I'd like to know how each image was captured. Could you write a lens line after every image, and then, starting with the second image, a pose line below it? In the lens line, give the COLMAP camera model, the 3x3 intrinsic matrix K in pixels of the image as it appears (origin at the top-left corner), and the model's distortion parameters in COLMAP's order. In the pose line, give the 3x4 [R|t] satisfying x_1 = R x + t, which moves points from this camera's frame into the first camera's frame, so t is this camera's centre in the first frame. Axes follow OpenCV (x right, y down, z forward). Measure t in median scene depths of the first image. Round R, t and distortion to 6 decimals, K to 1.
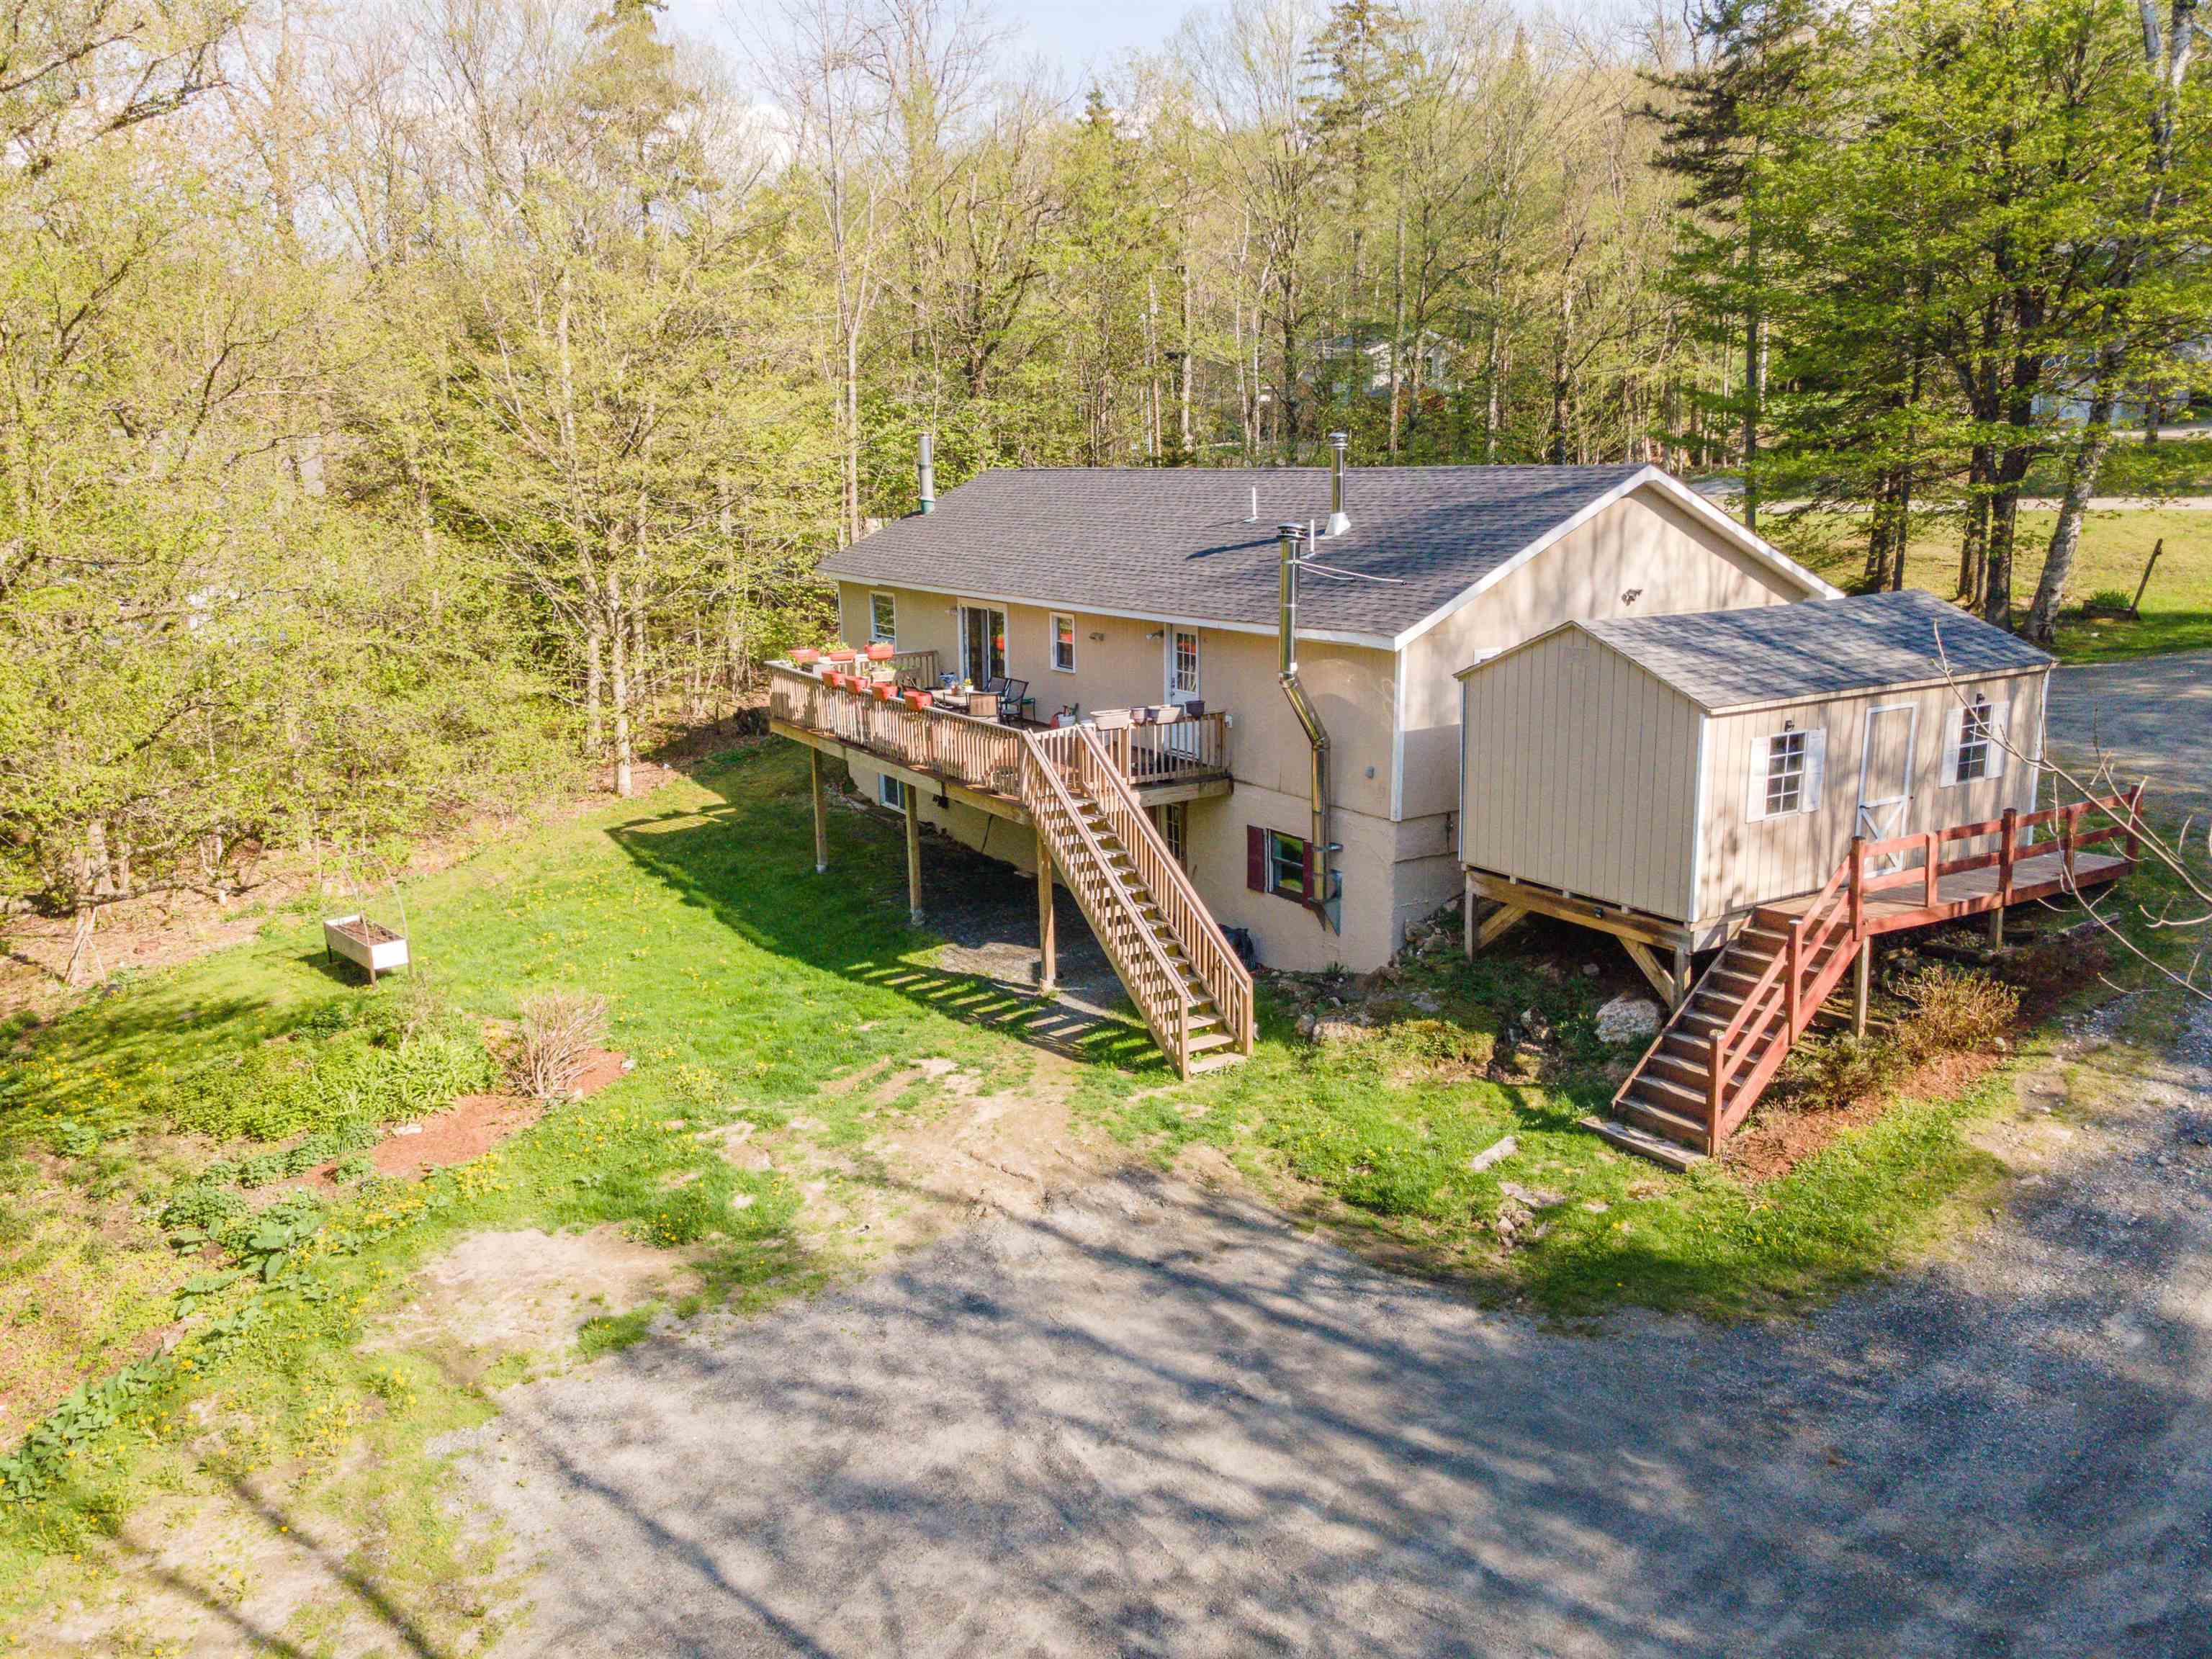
lens RADIAL K [[1653.2, 0, 1106.0], [0, 1653.2, 829.5], [0, 0, 1]] dist [0.039822, 0.000728]
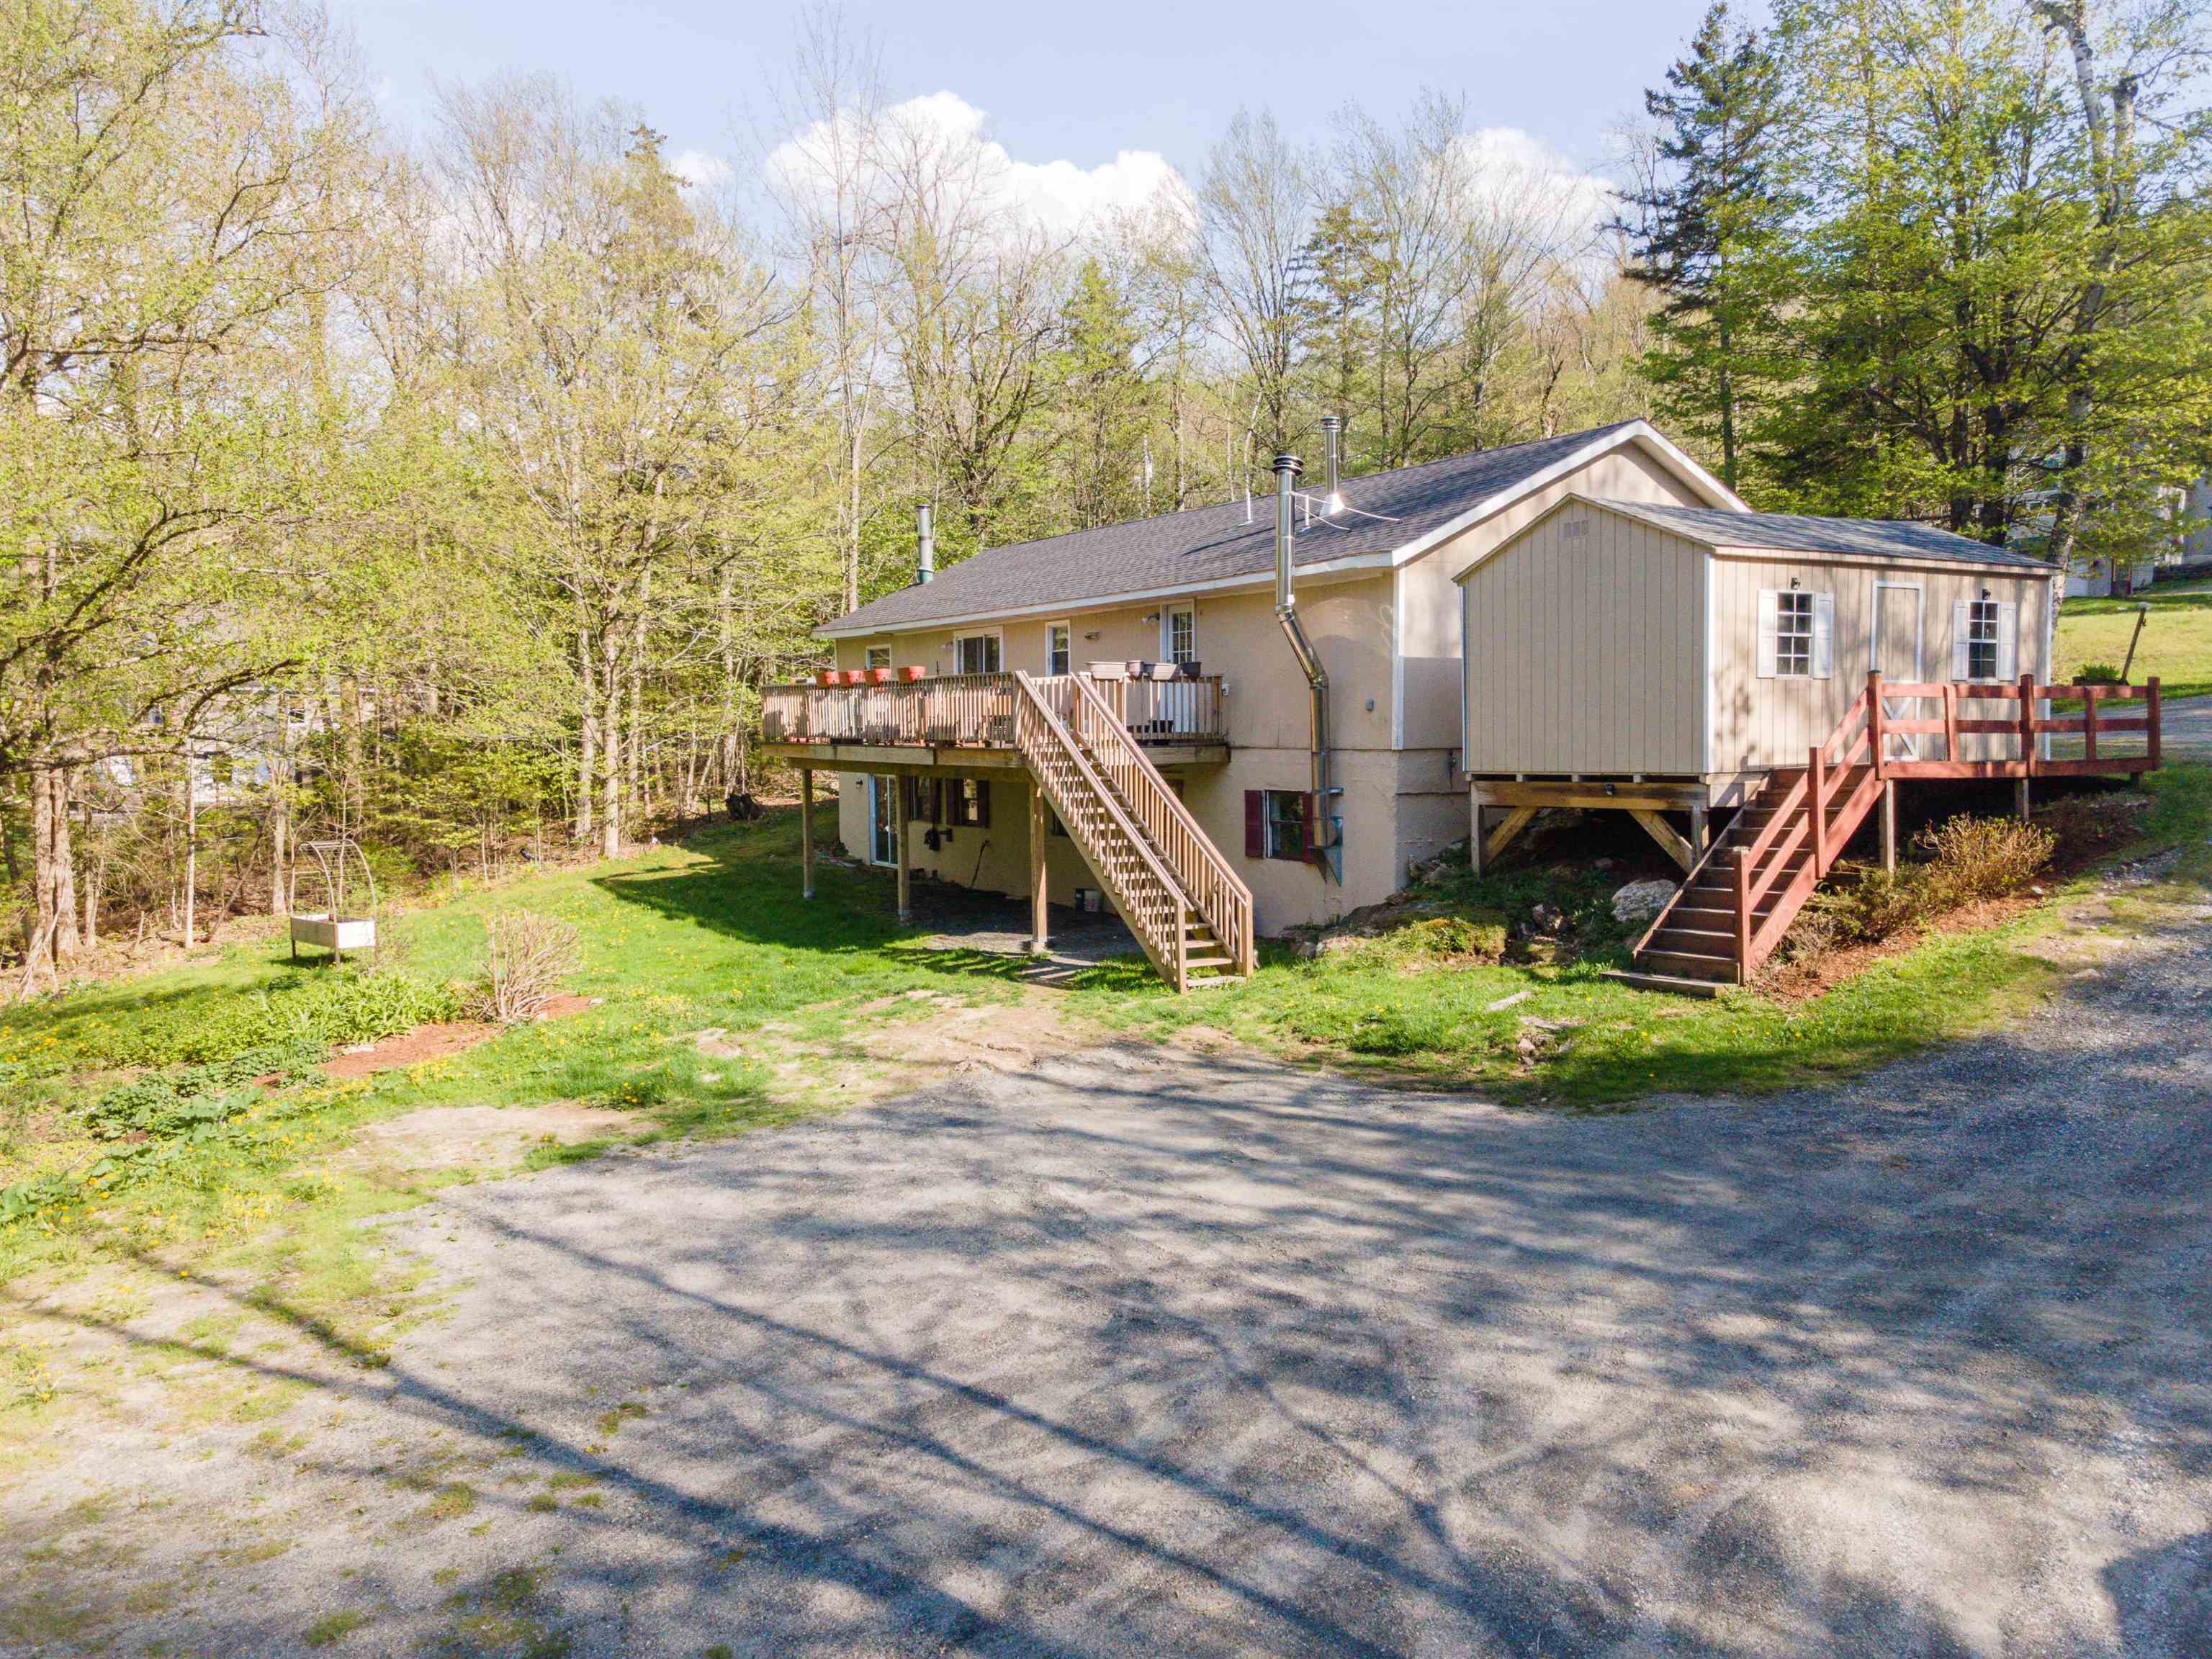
lens RADIAL K [[1653.2, 0, 1106.0], [0, 1653.2, 829.5], [0, 0, 1]] dist [0.039822, 0.000728]
pose [[0.999979, 0.005984, 0.002603, 0.001089], [-0.005474, 0.986356, -0.164534, 0.239005], [-0.003552, 0.164516, 0.986368, 0.052565]]
